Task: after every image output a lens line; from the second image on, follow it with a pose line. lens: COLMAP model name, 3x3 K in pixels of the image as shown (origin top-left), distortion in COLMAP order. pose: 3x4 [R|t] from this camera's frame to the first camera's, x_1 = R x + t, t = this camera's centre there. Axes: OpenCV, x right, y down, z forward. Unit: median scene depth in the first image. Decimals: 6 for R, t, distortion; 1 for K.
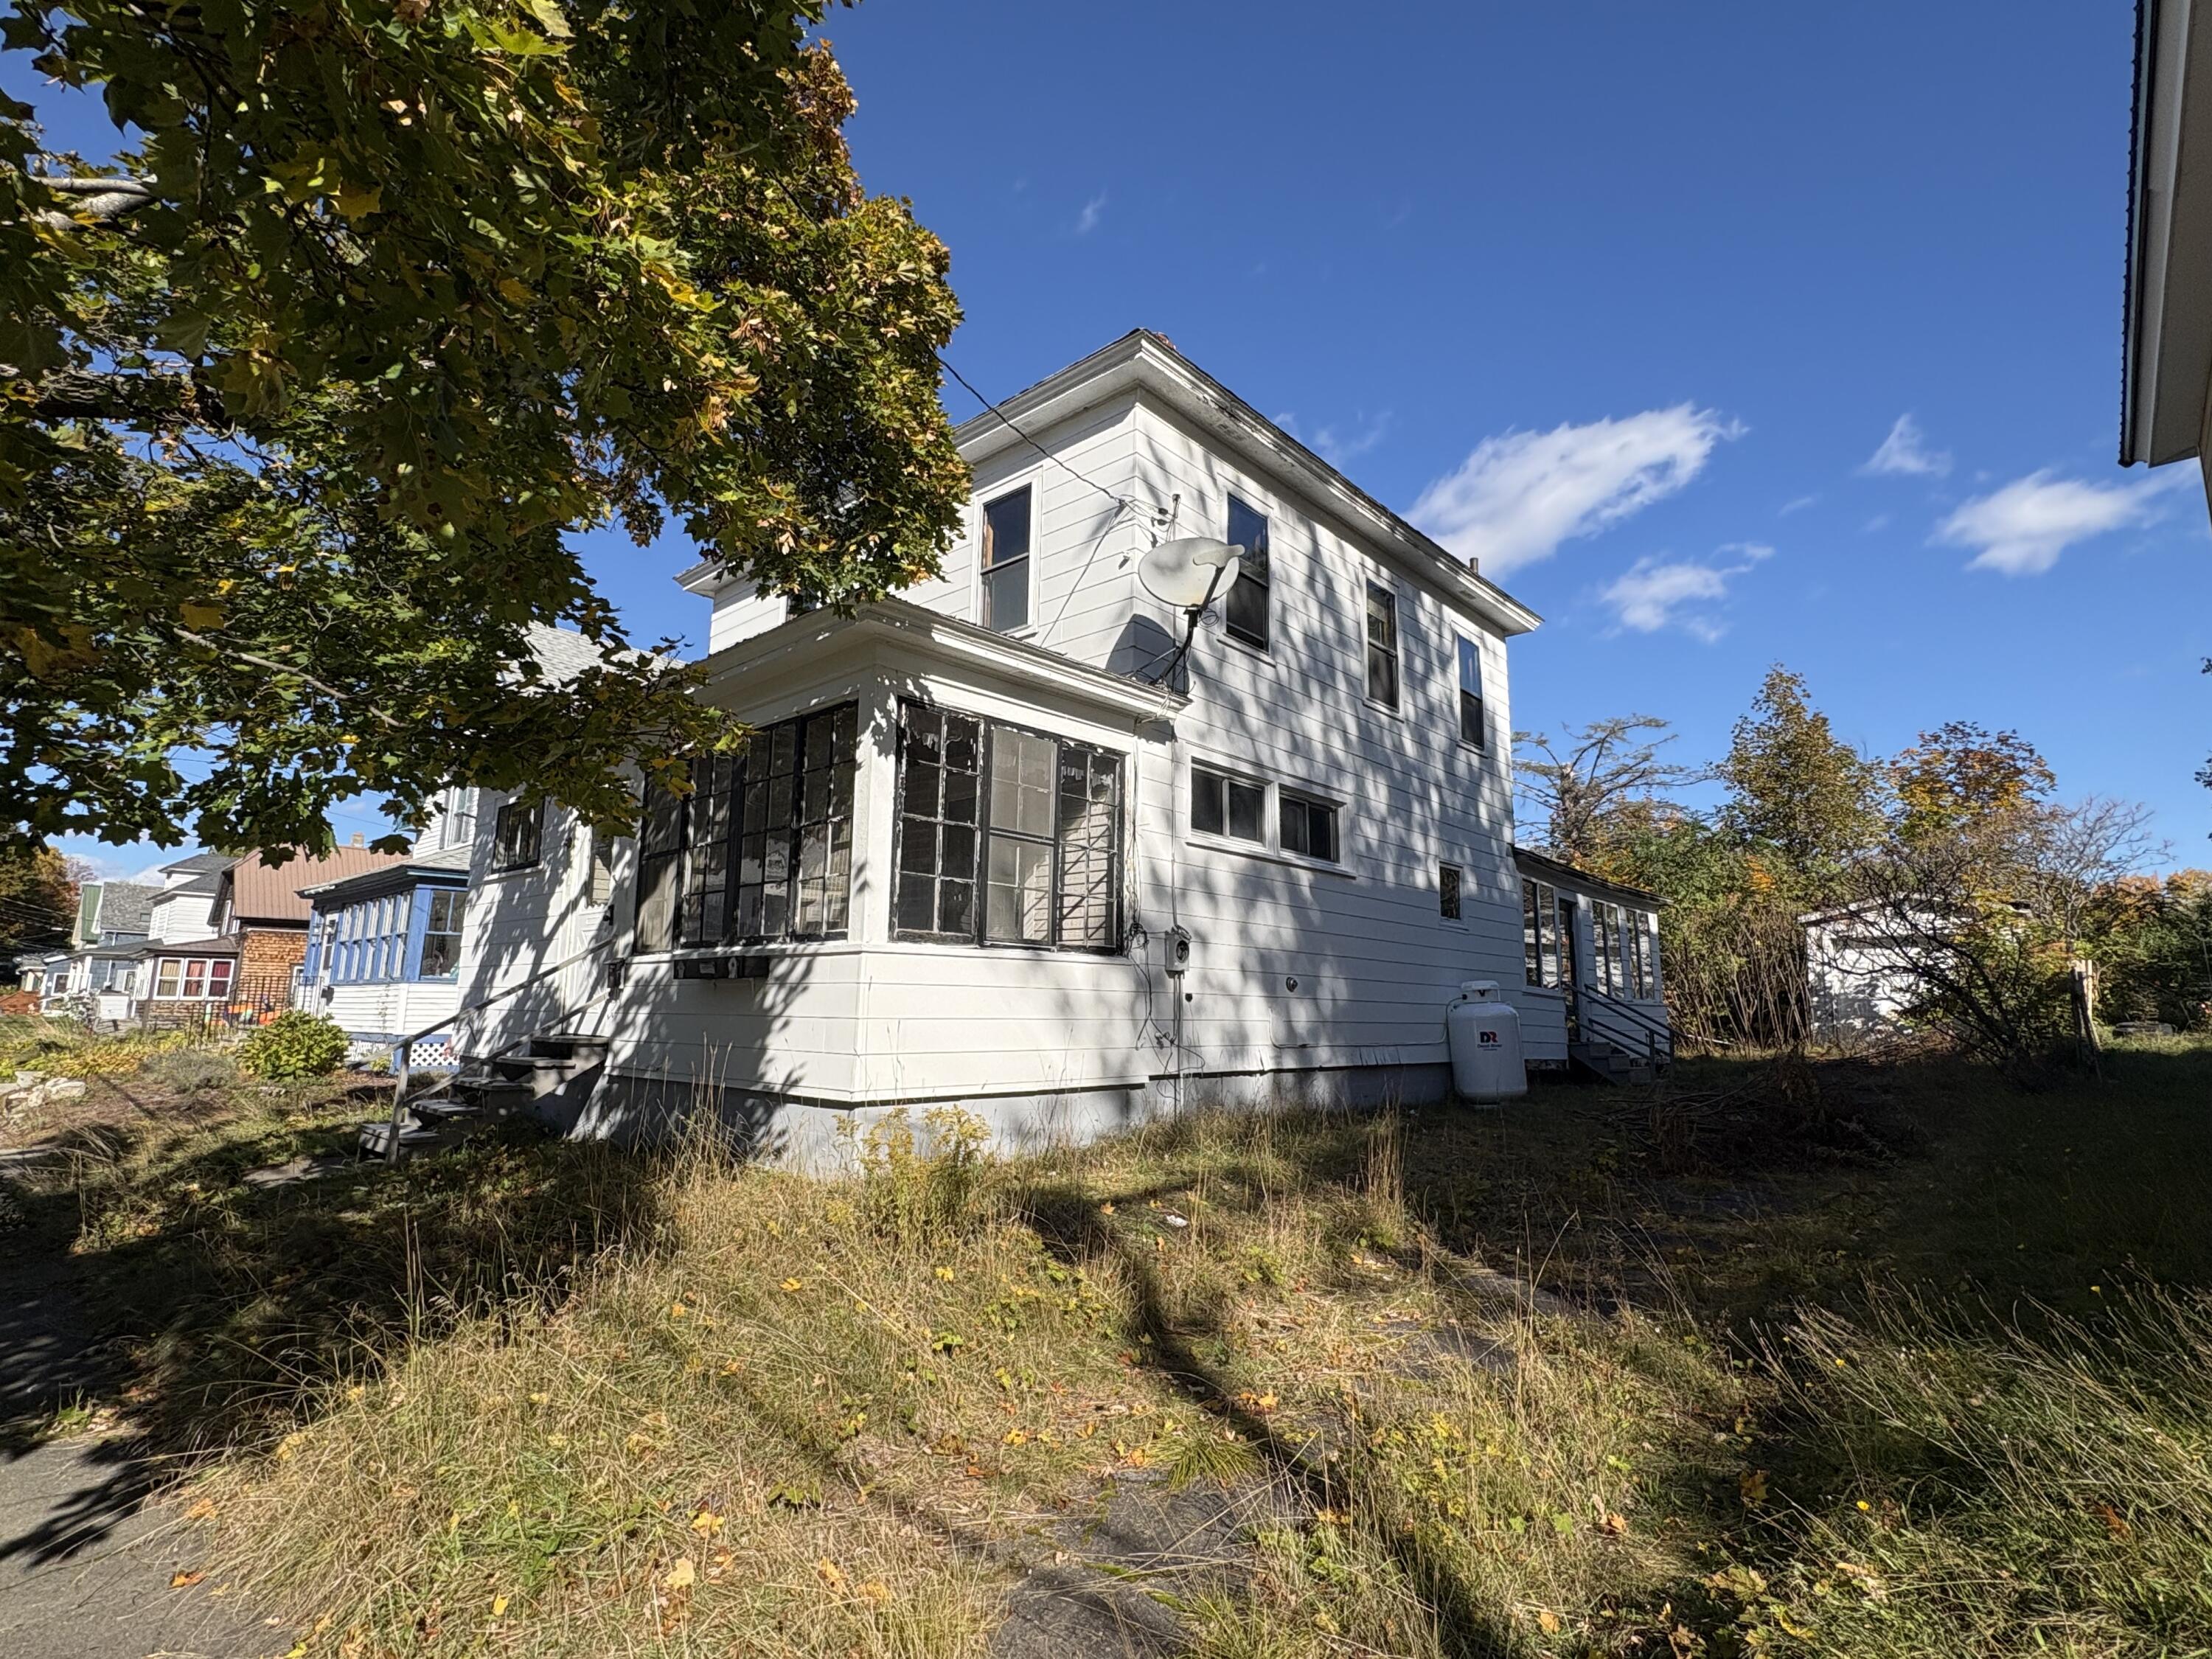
lens RADIAL K [[1076.4, 0, 1110.0], [0, 1076.4, 828.9], [0, 0, 1]] dist [-0.002447, 0.000874]
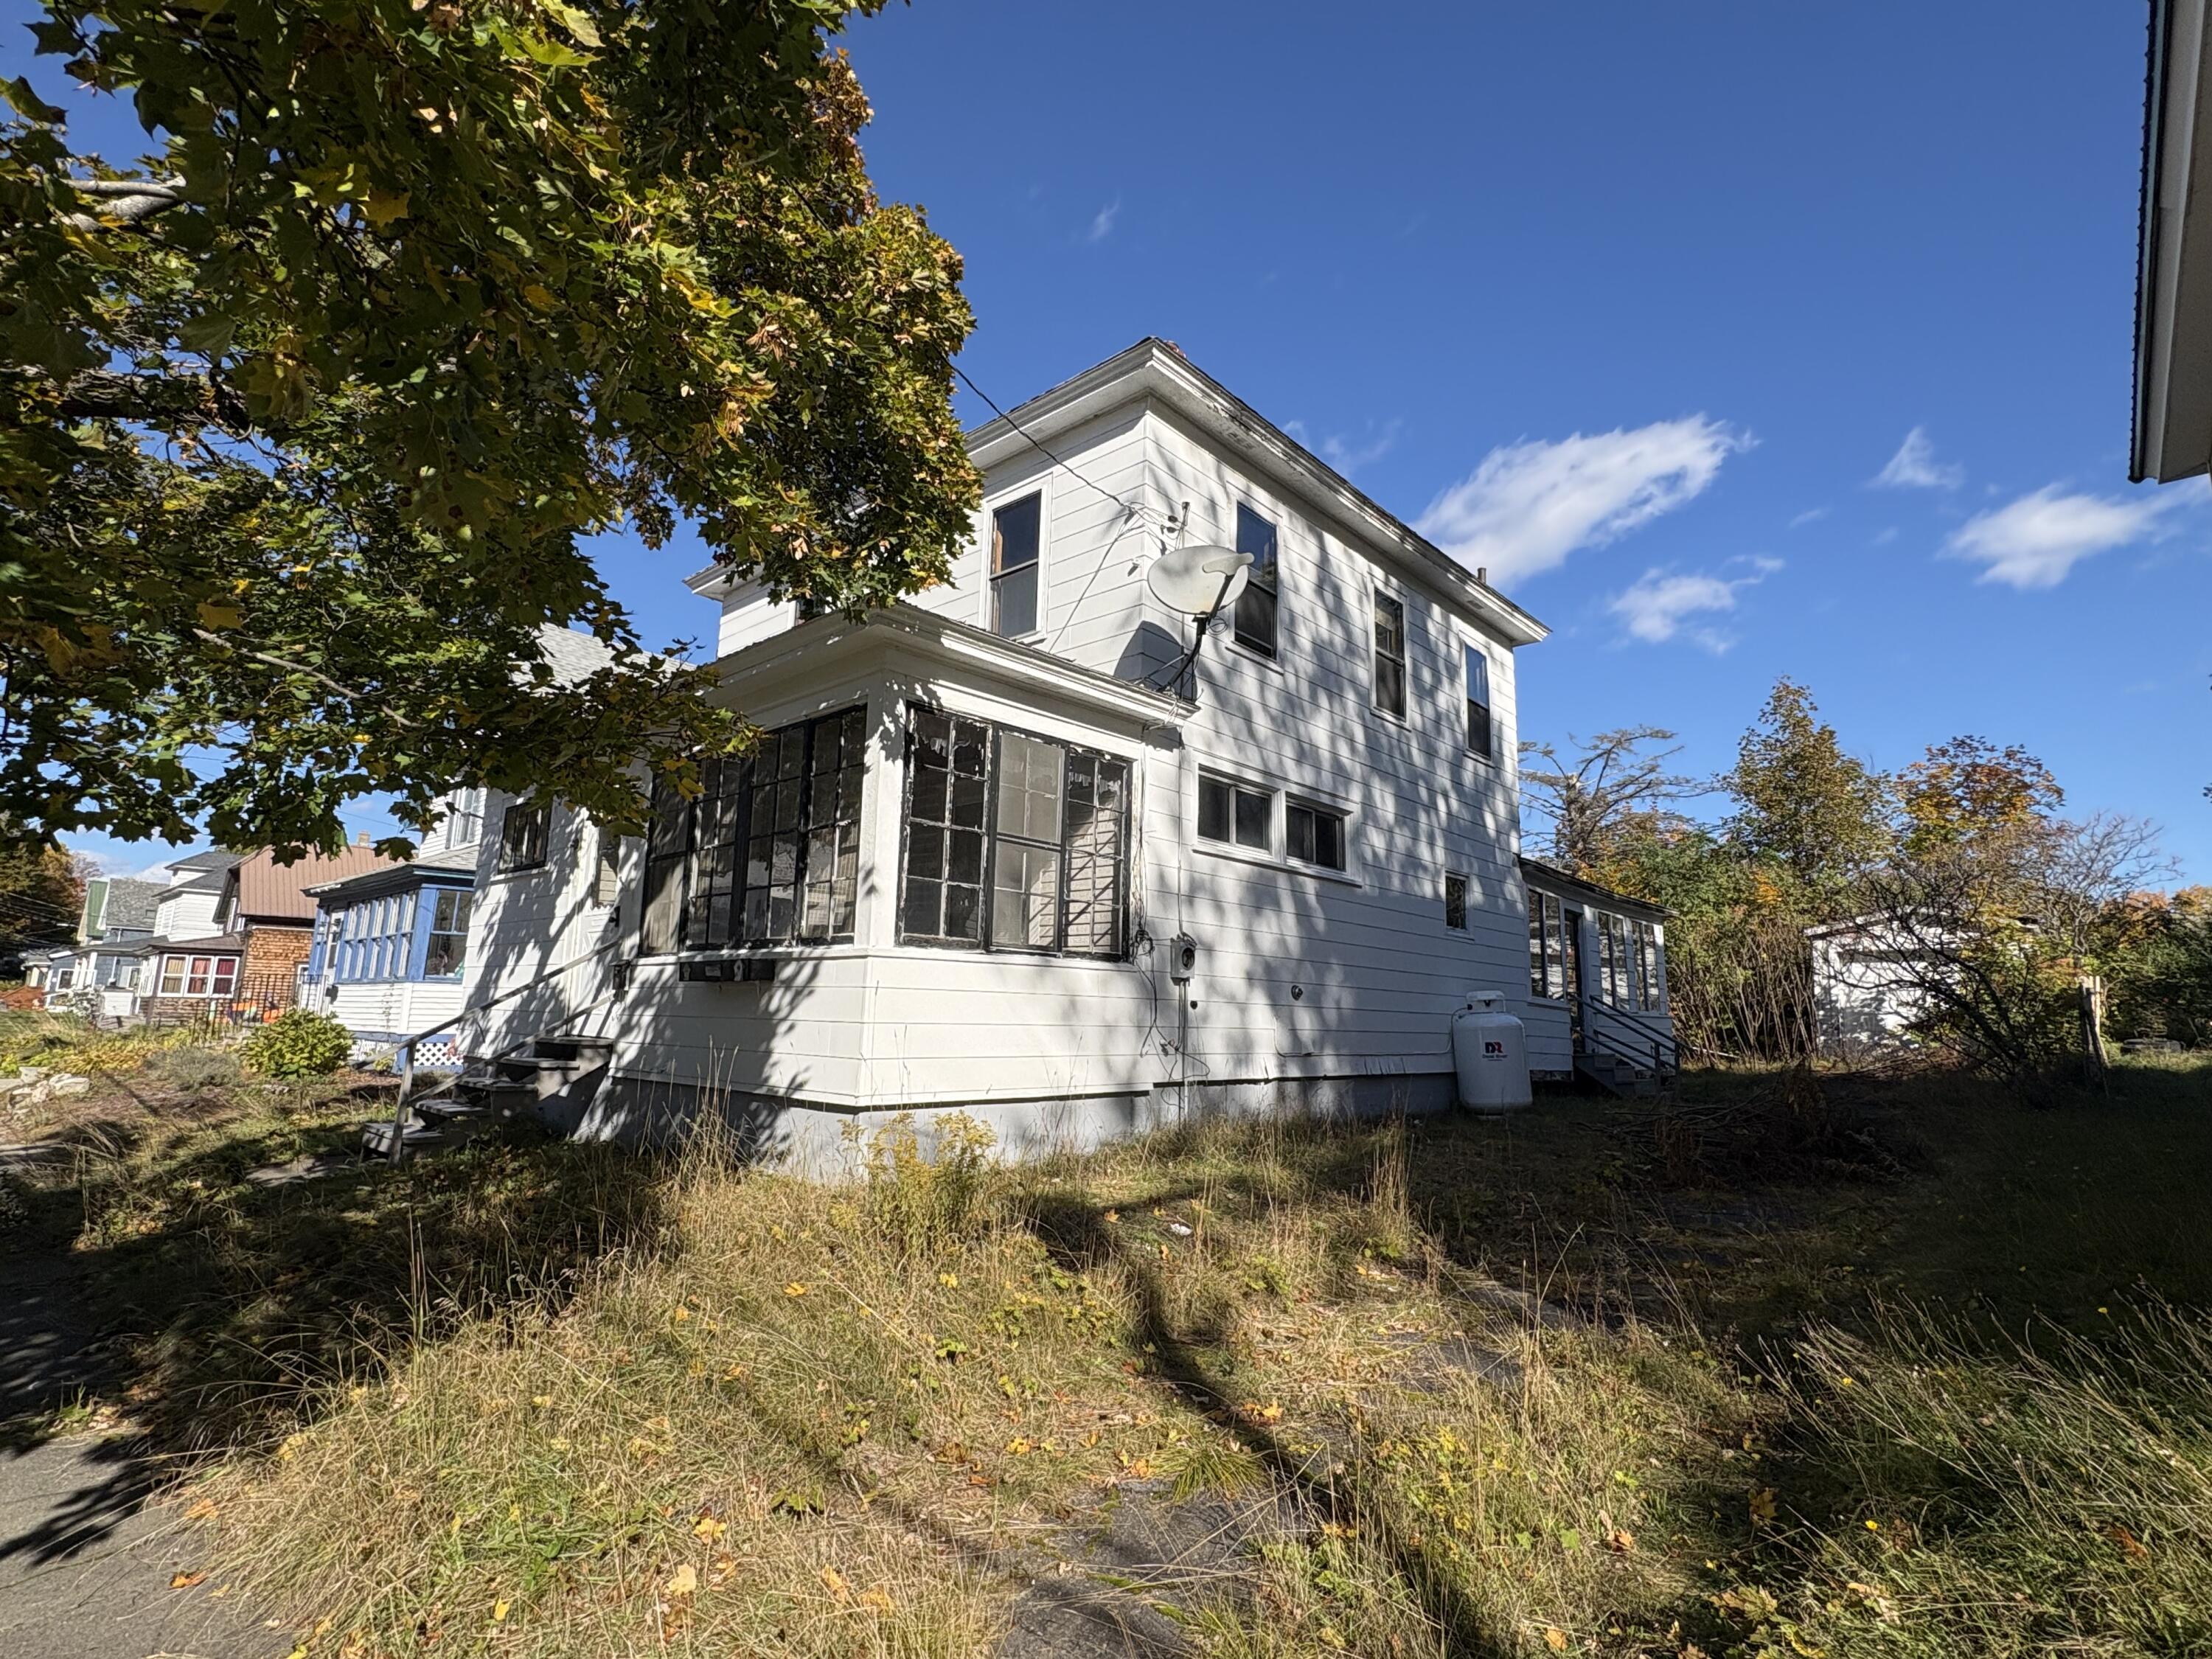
lens RADIAL K [[1076.4, 0, 1111.0], [0, 1076.4, 825.8], [0, 0, 1]] dist [-0.002447, 0.000874]
pose [[0.999950, 0.009515, -0.002934, -0.003033], [-0.009539, 0.999921, -0.008243, -0.000554], [0.002855, 0.008270, 0.999962, -0.000081]]
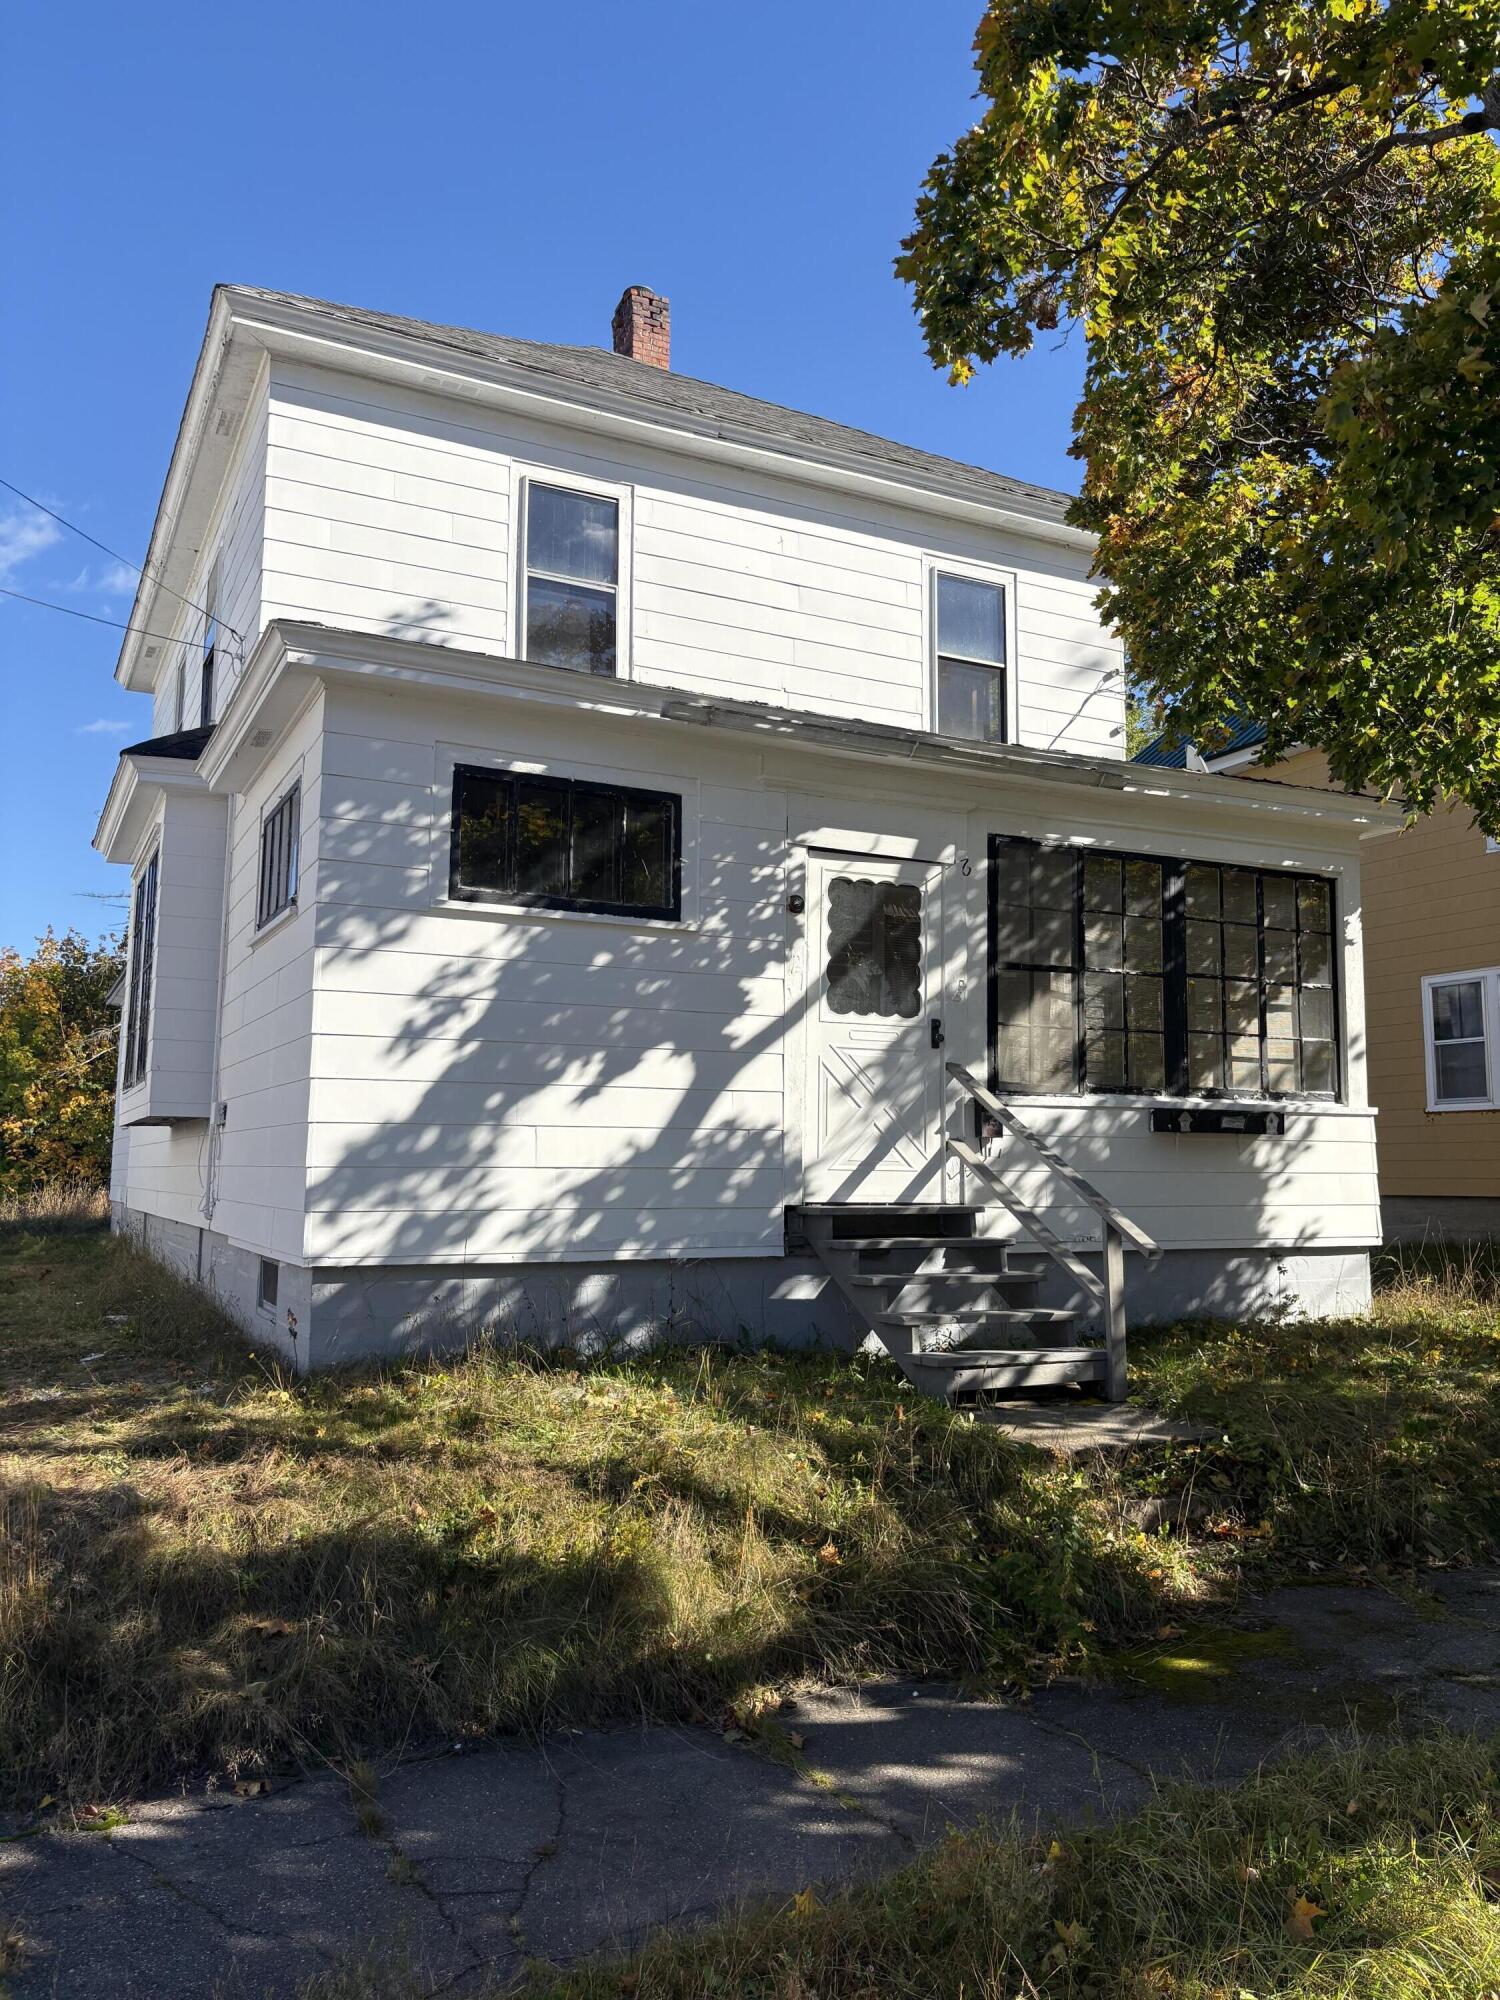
lens RADIAL K [[1512.4, 0, 748.1], [0, 1512.4, 996.1], [0, 0, 1]] dist [0.002029, -0.000451]
pose [[0.370081, 0.098299, 0.923784, -1.776319], [-0.153400, 0.987202, -0.043593, 0.146013], [-0.916247, -0.125576, 0.380424, 0.927021]]
